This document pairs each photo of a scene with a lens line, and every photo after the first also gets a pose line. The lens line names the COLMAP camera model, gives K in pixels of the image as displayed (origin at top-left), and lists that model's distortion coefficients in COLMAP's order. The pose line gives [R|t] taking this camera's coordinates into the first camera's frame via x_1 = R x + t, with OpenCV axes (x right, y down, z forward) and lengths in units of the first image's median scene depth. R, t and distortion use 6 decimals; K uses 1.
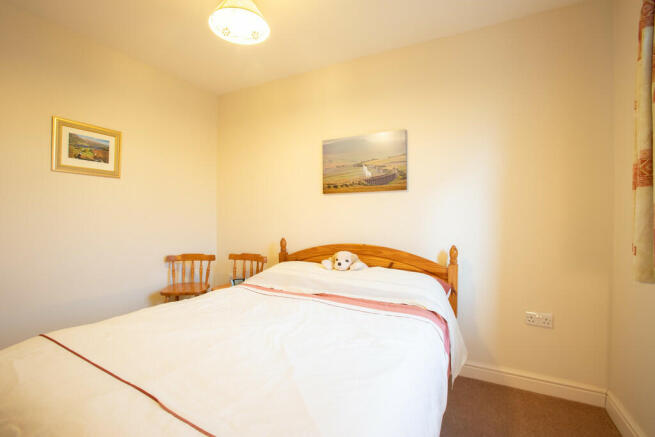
lens RADIAL K [[303.9, 0, 320.7], [0, 303.9, 217.7], [0, 0, 1]] dist [-0.074177, 0.033348]
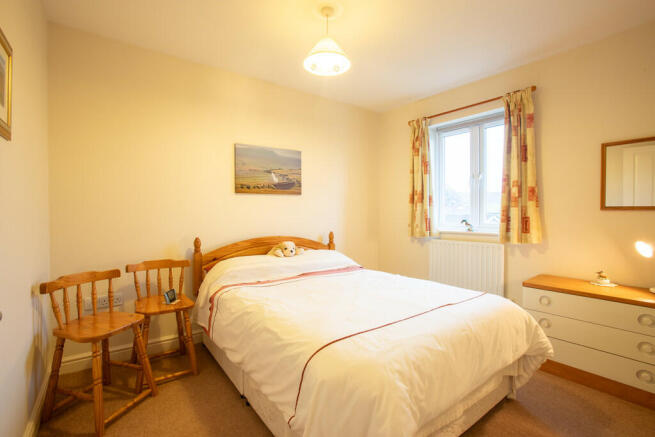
lens RADIAL K [[303.9, 0, 320.7], [0, 303.9, 217.7], [0, 0, 1]] dist [-0.074177, 0.033348]
pose [[0.421191, -0.029530, 0.906491, -0.899901], [-0.000167, 0.999467, 0.032637, -0.028166], [-0.906972, -0.013898, 0.420962, 0.294125]]
